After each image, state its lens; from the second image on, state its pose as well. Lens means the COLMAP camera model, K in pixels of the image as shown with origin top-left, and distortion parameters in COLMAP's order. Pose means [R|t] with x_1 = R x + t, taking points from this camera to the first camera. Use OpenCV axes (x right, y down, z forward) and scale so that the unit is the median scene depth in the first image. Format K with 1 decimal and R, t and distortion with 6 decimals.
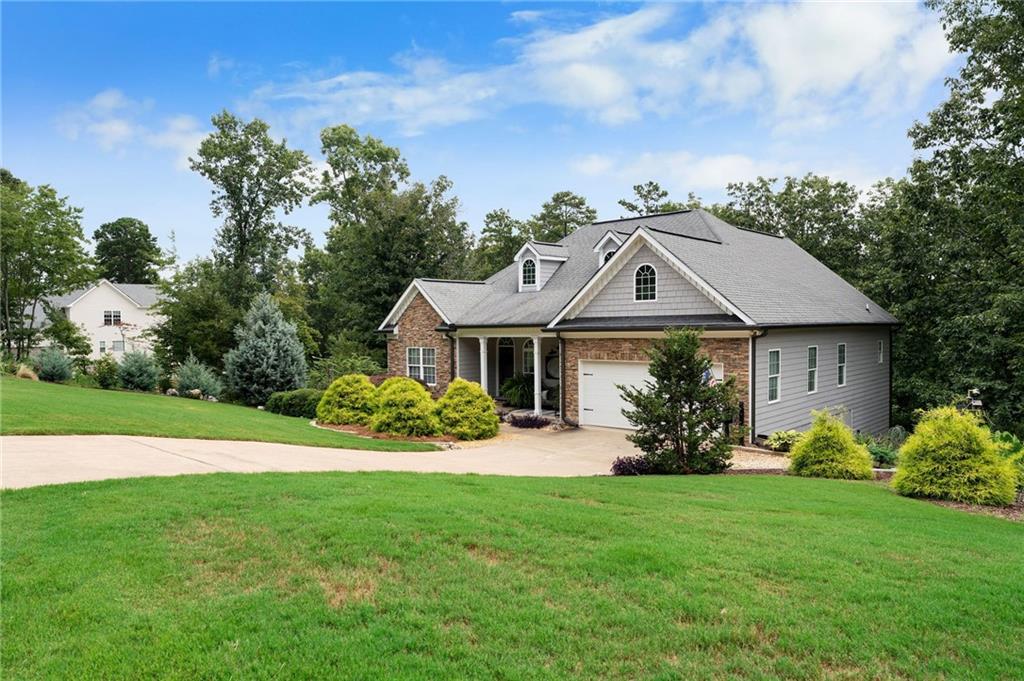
lens RADIAL K [[696.6, 0, 512.7], [0, 696.6, 338.9], [0, 0, 1]] dist [0.003121, 0.000564]
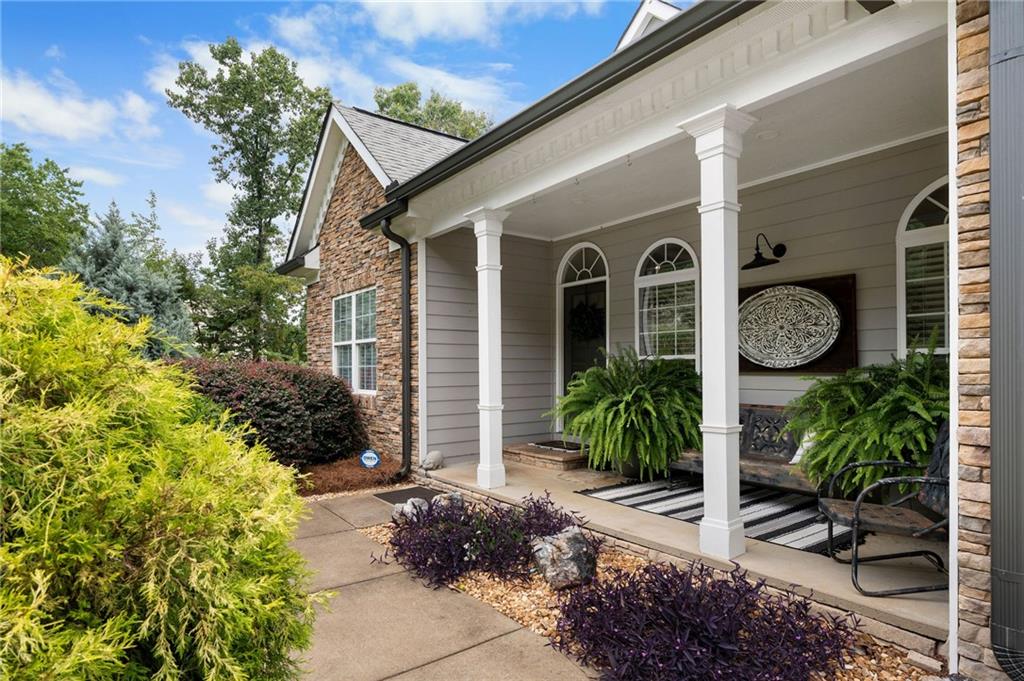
lens RADIAL K [[548.5, 0, 507.5], [0, 548.5, 366.7], [0, 0, 1]] dist [-0.000387, -0.000037]
pose [[0.978679, 0.007773, -0.205248, 0.009337], [-0.012725, 0.999659, -0.022818, 0.059265], [0.205001, 0.024944, 0.978444, 0.760638]]
